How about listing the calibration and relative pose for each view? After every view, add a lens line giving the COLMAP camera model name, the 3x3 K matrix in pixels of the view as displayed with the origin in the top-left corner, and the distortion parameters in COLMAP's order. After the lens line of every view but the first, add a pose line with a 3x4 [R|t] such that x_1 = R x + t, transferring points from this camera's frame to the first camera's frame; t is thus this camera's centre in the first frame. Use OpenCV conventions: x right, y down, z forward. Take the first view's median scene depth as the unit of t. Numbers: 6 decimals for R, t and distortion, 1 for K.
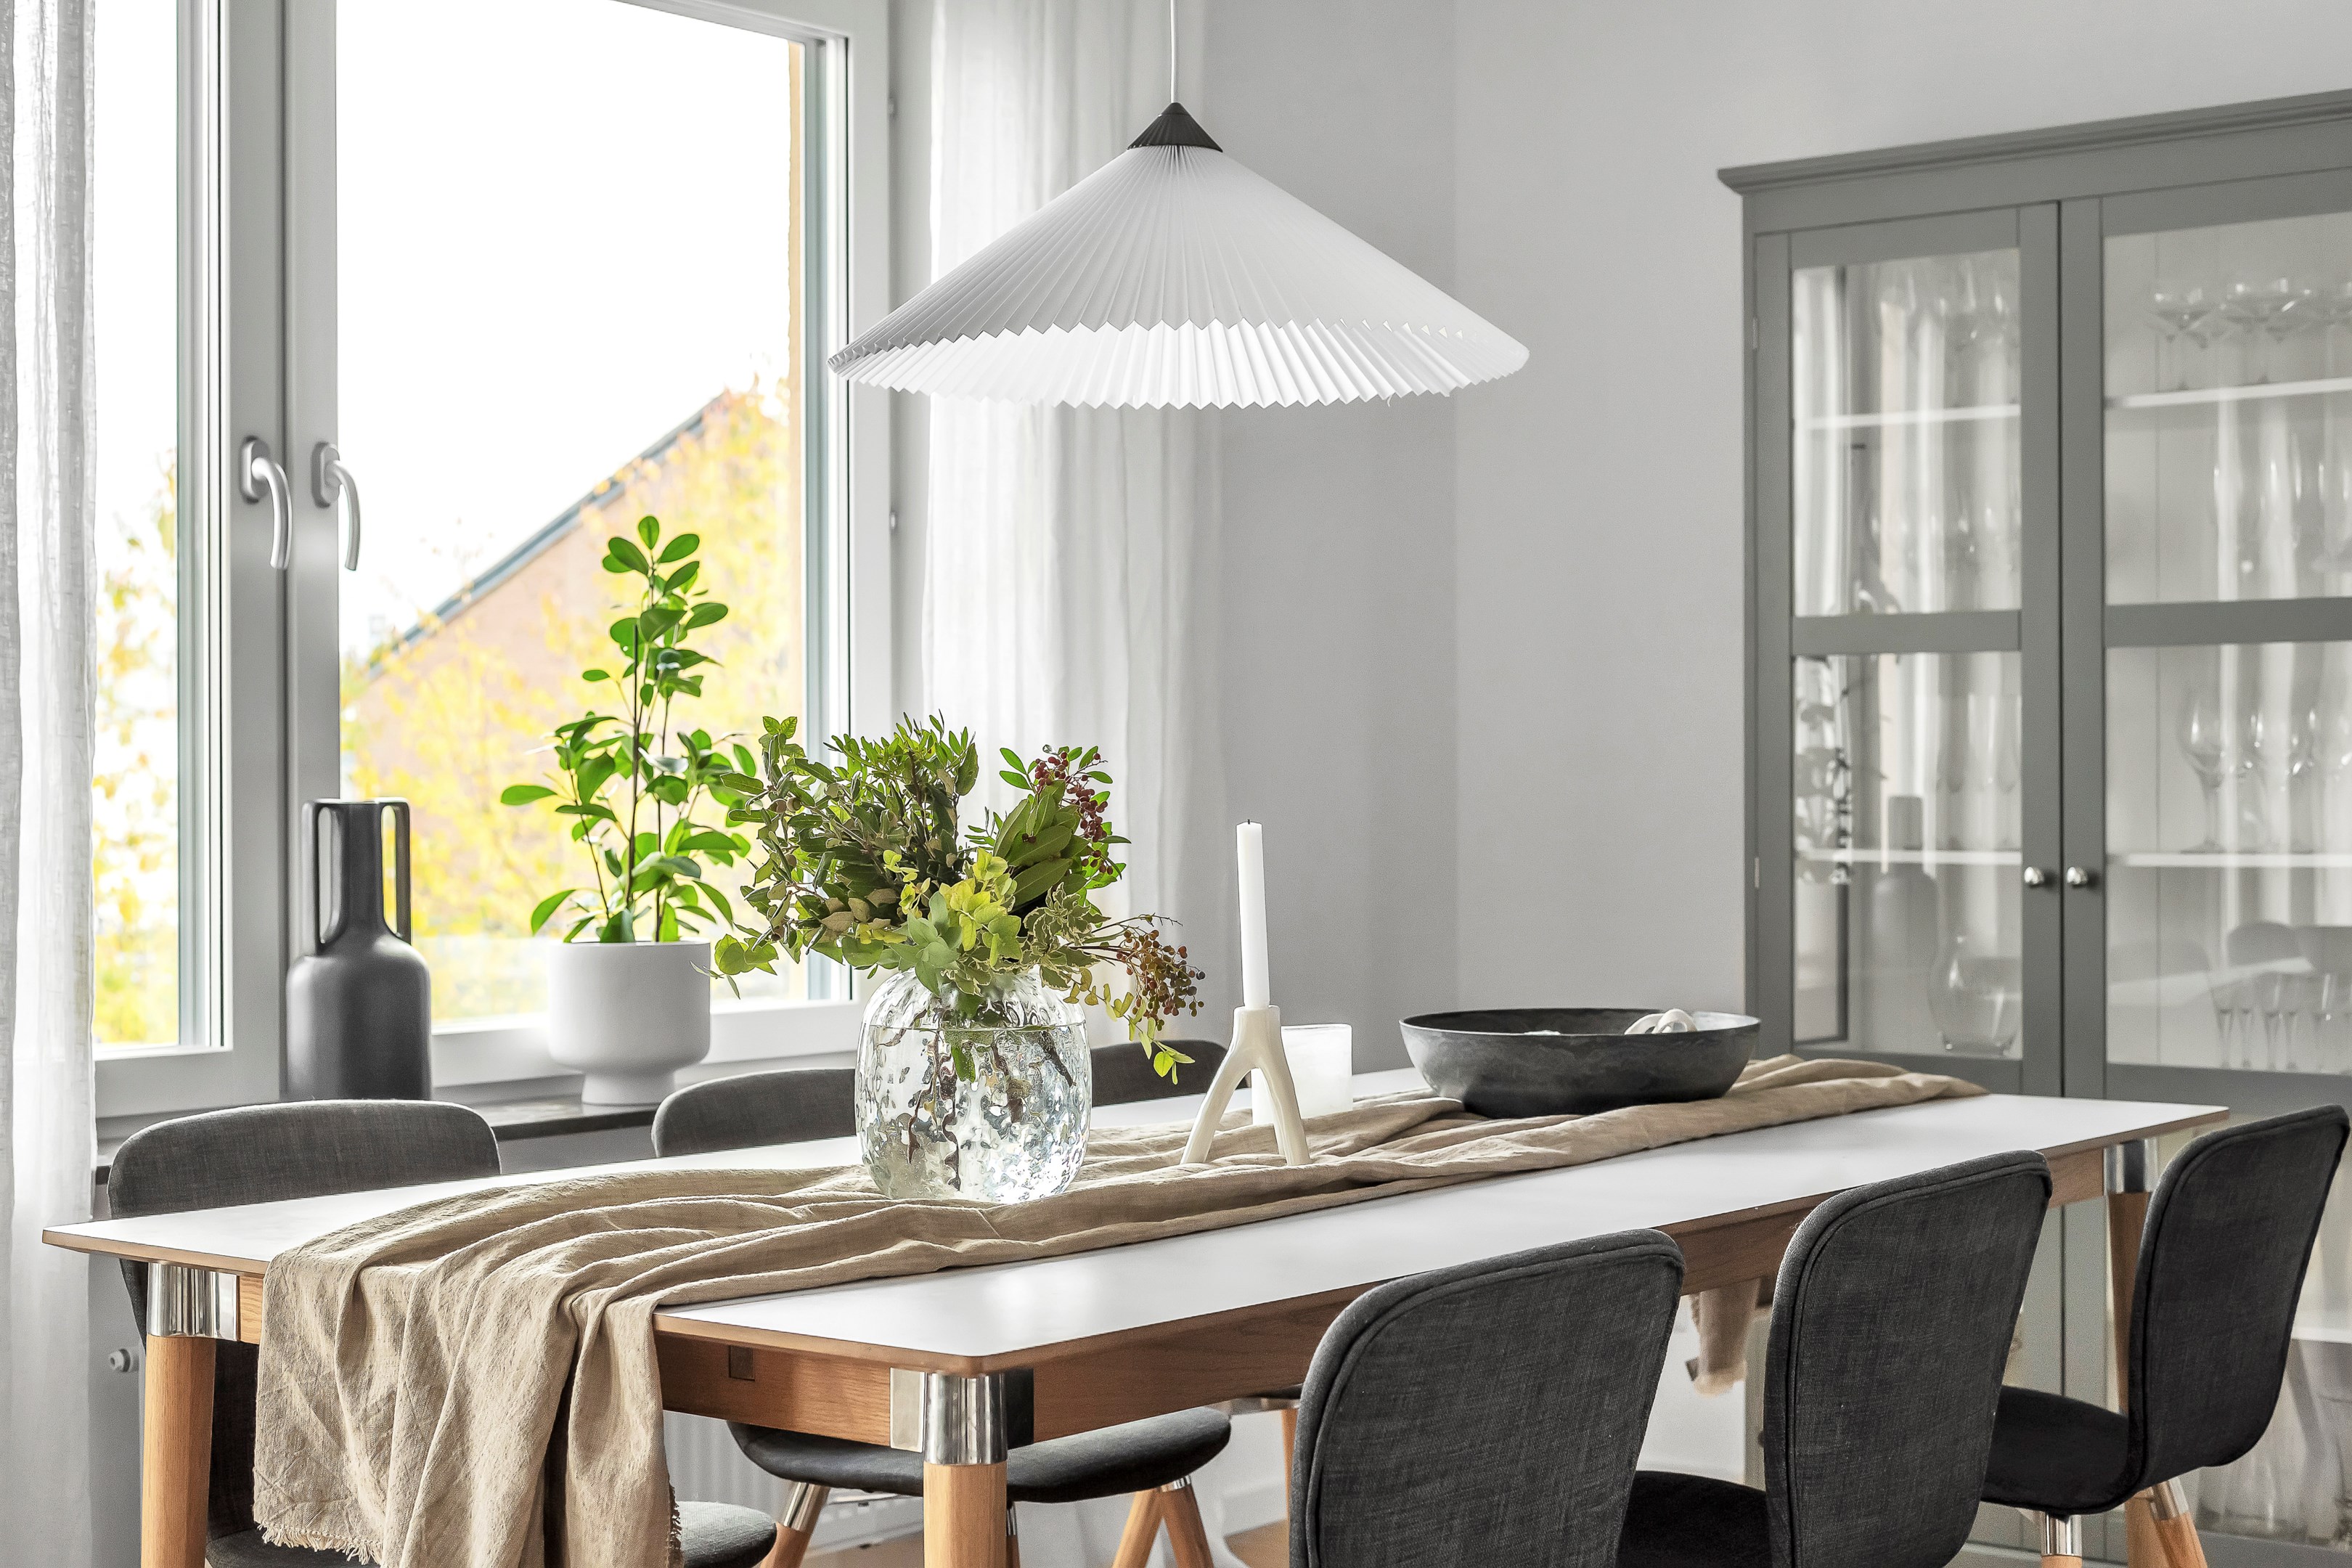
lens RADIAL K [[3476.1, 0, 1176.0], [0, 3476.1, 784.0], [0, 0, 1]] dist [-0.026719, -0.007829]
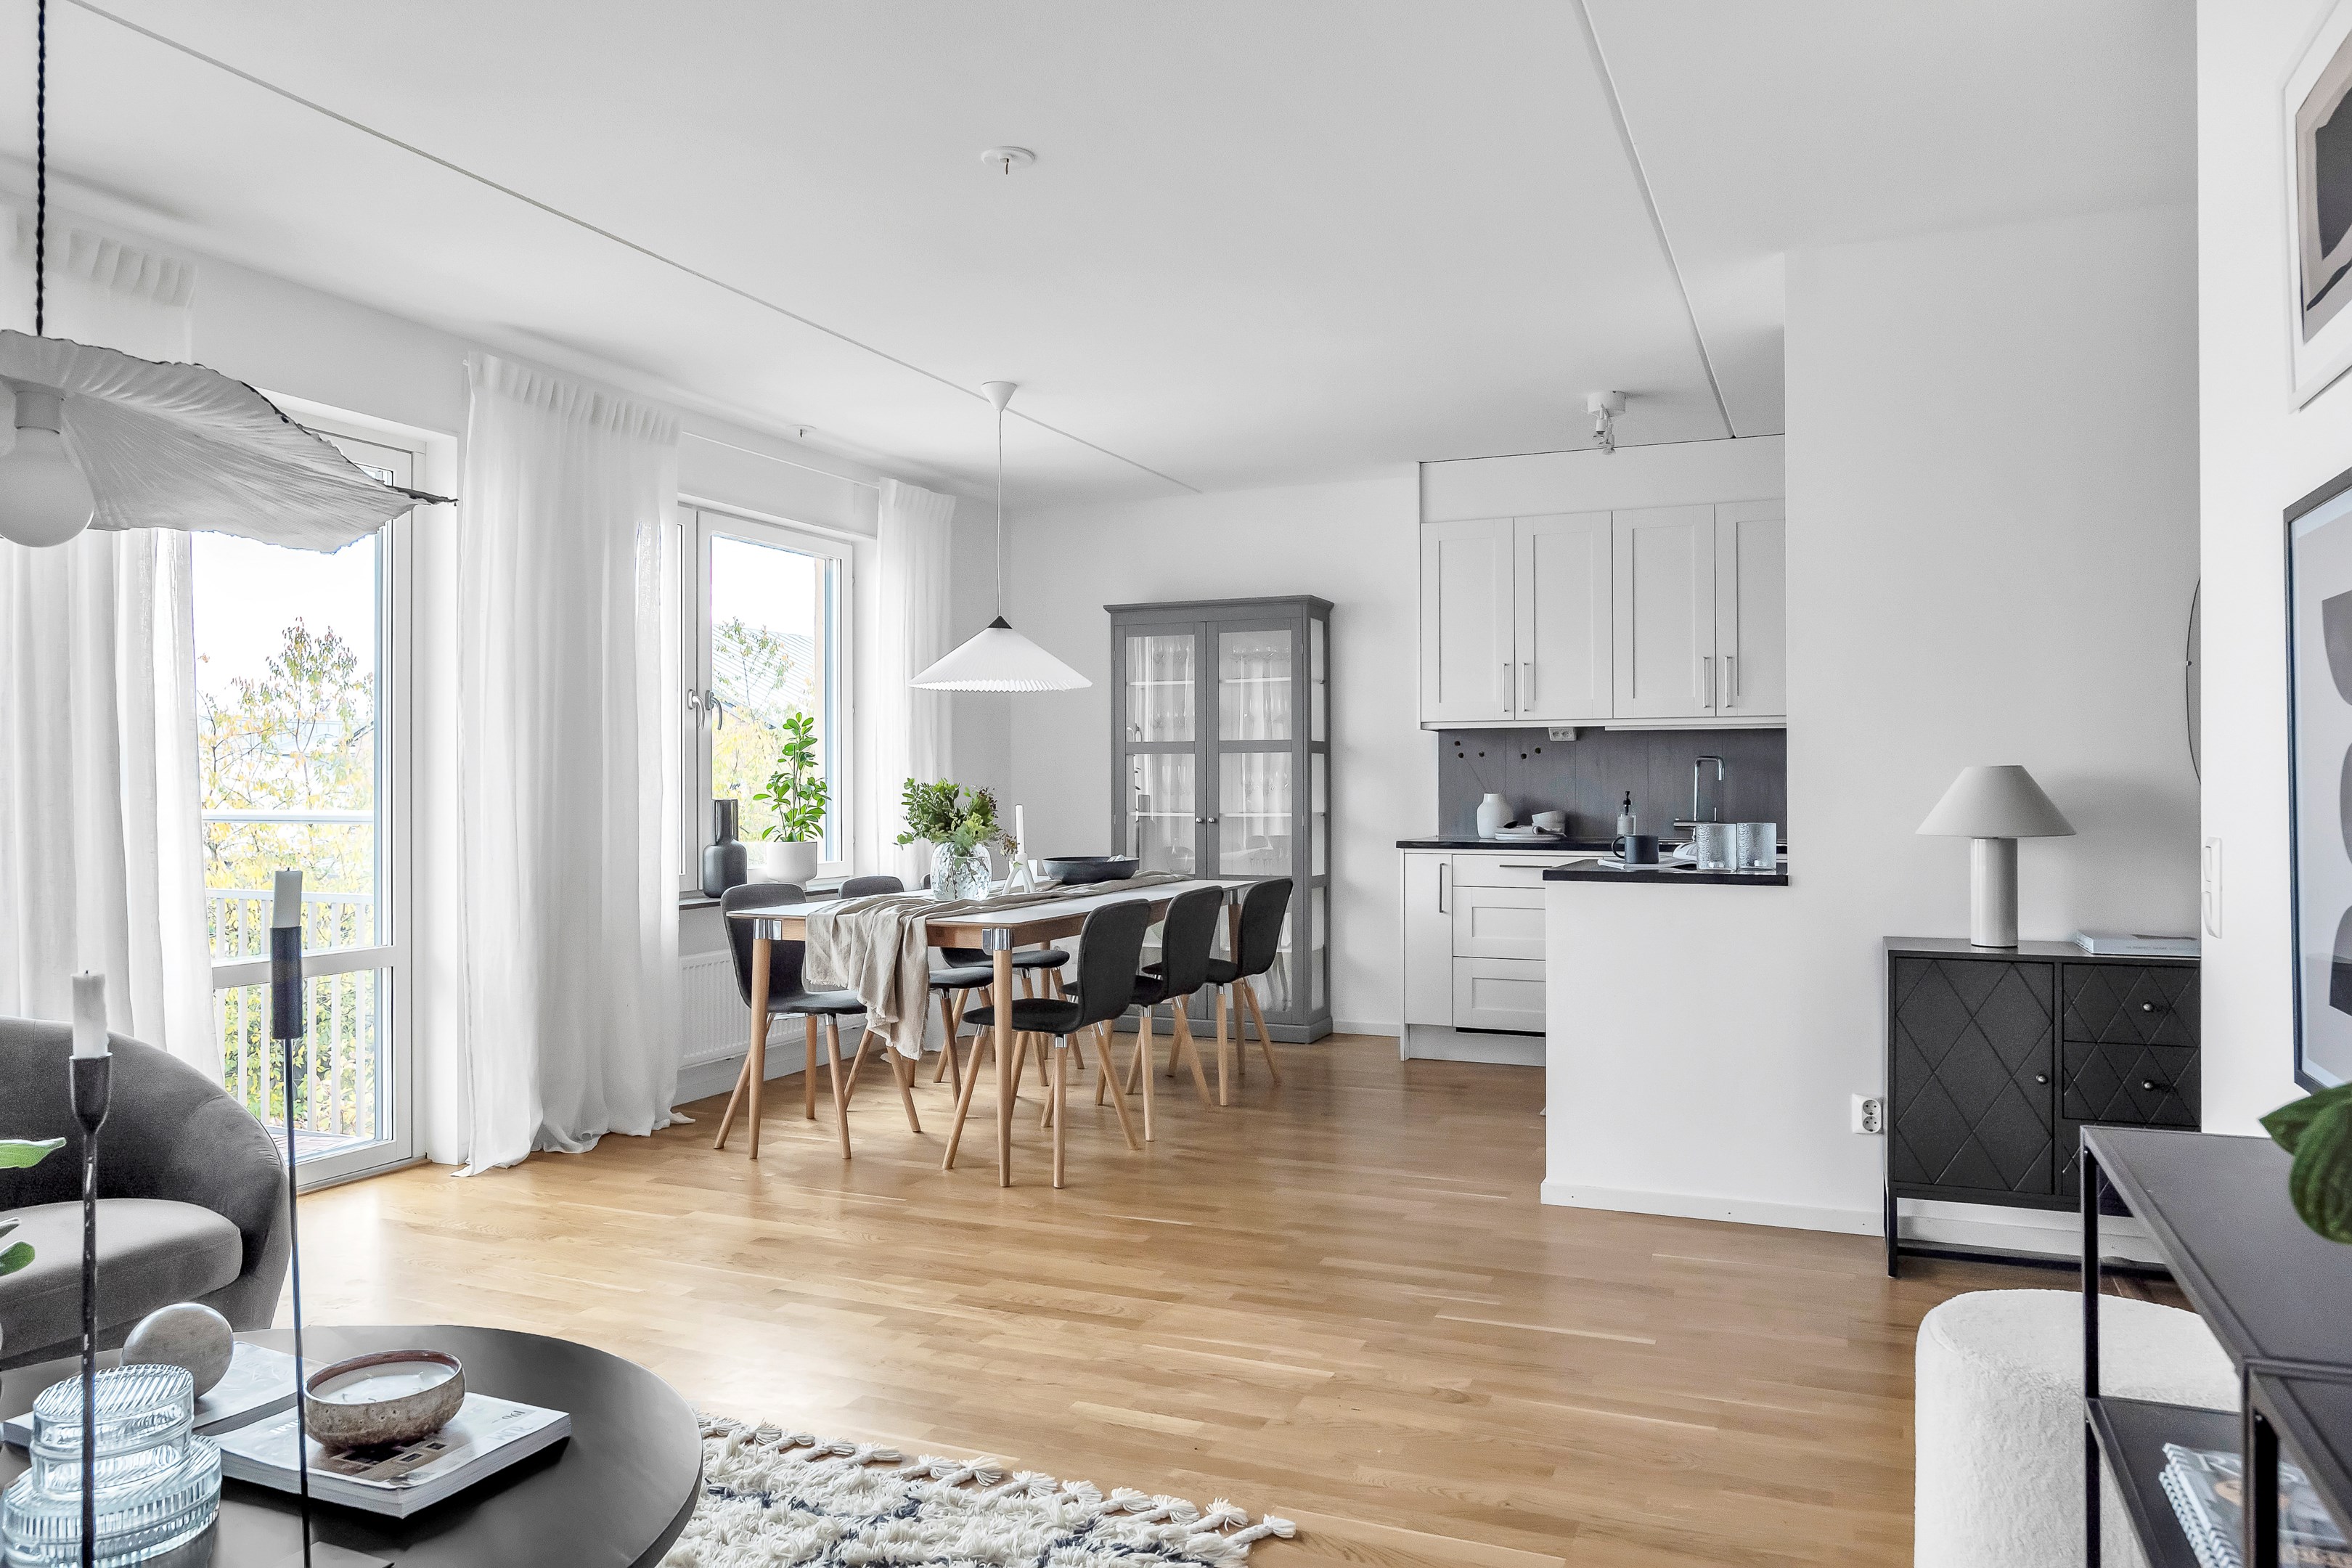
lens RADIAL K [[1591.3, 0, 1176.0], [0, 1591.3, 784.0], [0, 0, 1]] dist [-0.023502, 0.018001]
pose [[0.963689, 0.000333, 0.267027, -0.225517], [-0.000452, 1.000000, 0.000387, -0.010644], [-0.267027, -0.000494, 0.963689, -0.587139]]
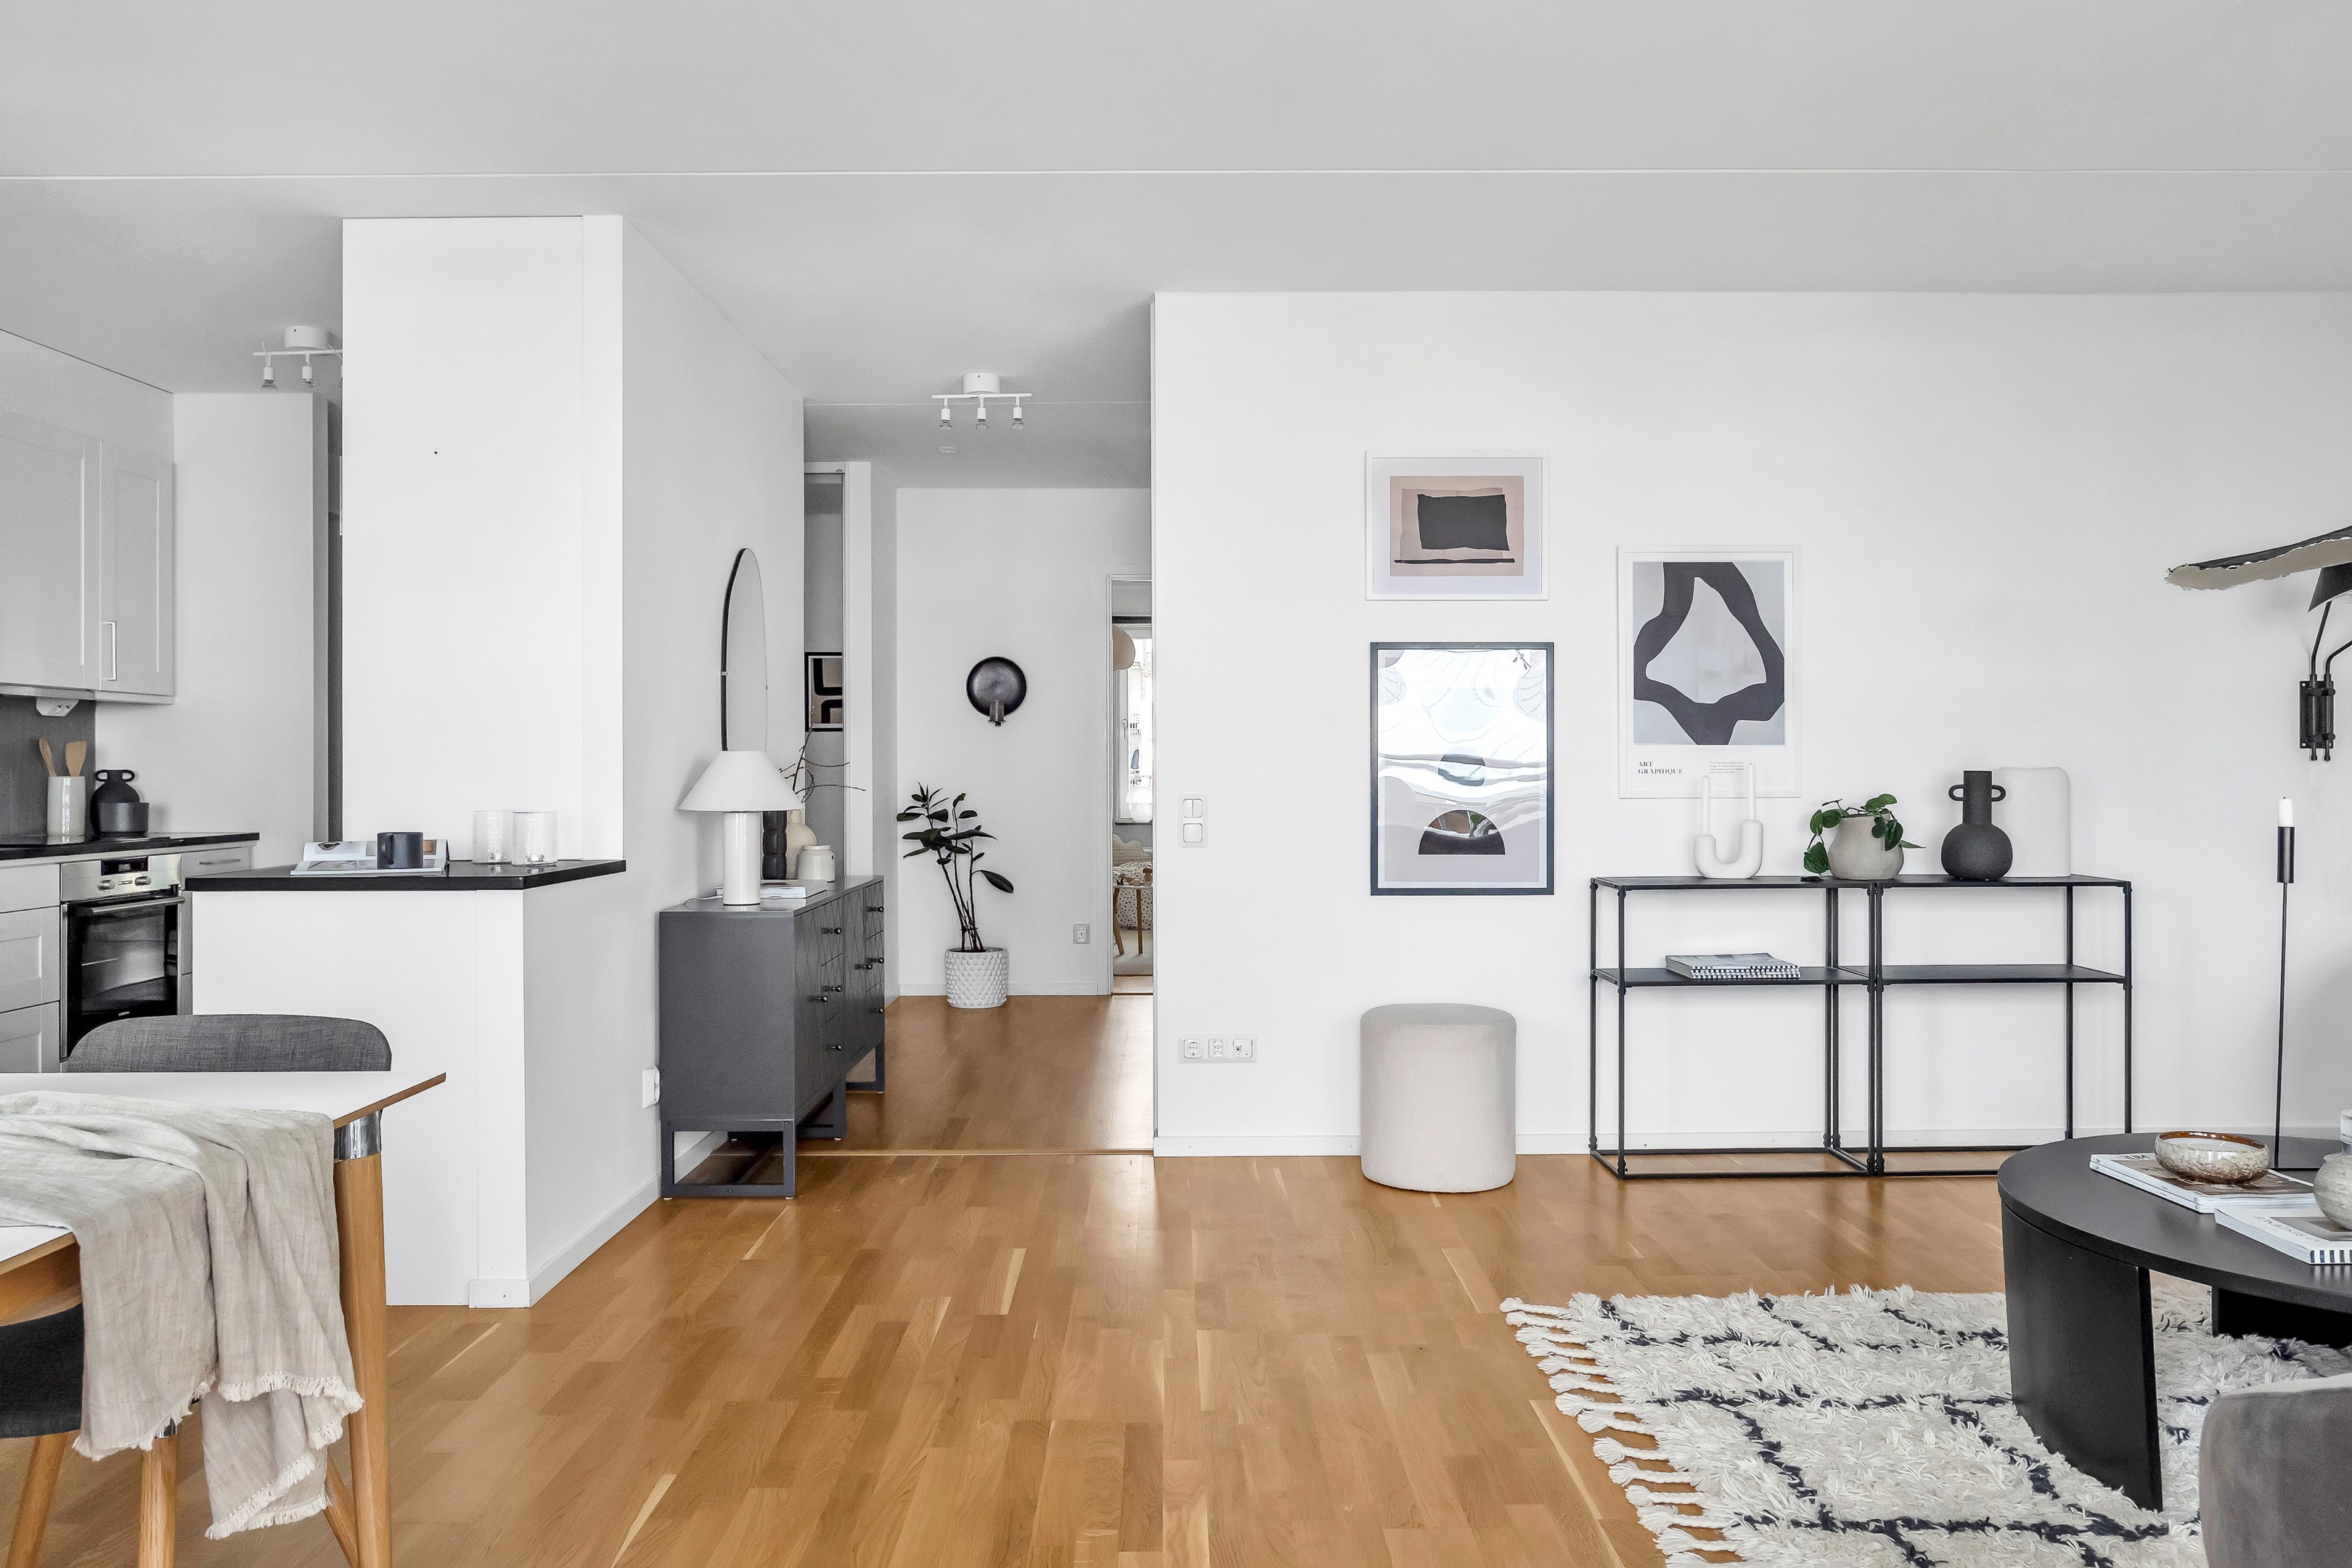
lens RADIAL K [[1621.5, 0, 1185.0], [0, 1621.5, 756.2], [0, 0, 1]] dist [-0.013231, -0.000045]
pose [[-0.632181, 0.010444, 0.774751, -0.584994], [0.004392, 0.999941, -0.009895, -0.003895], [-0.774809, -0.002852, -0.632189, 0.696108]]
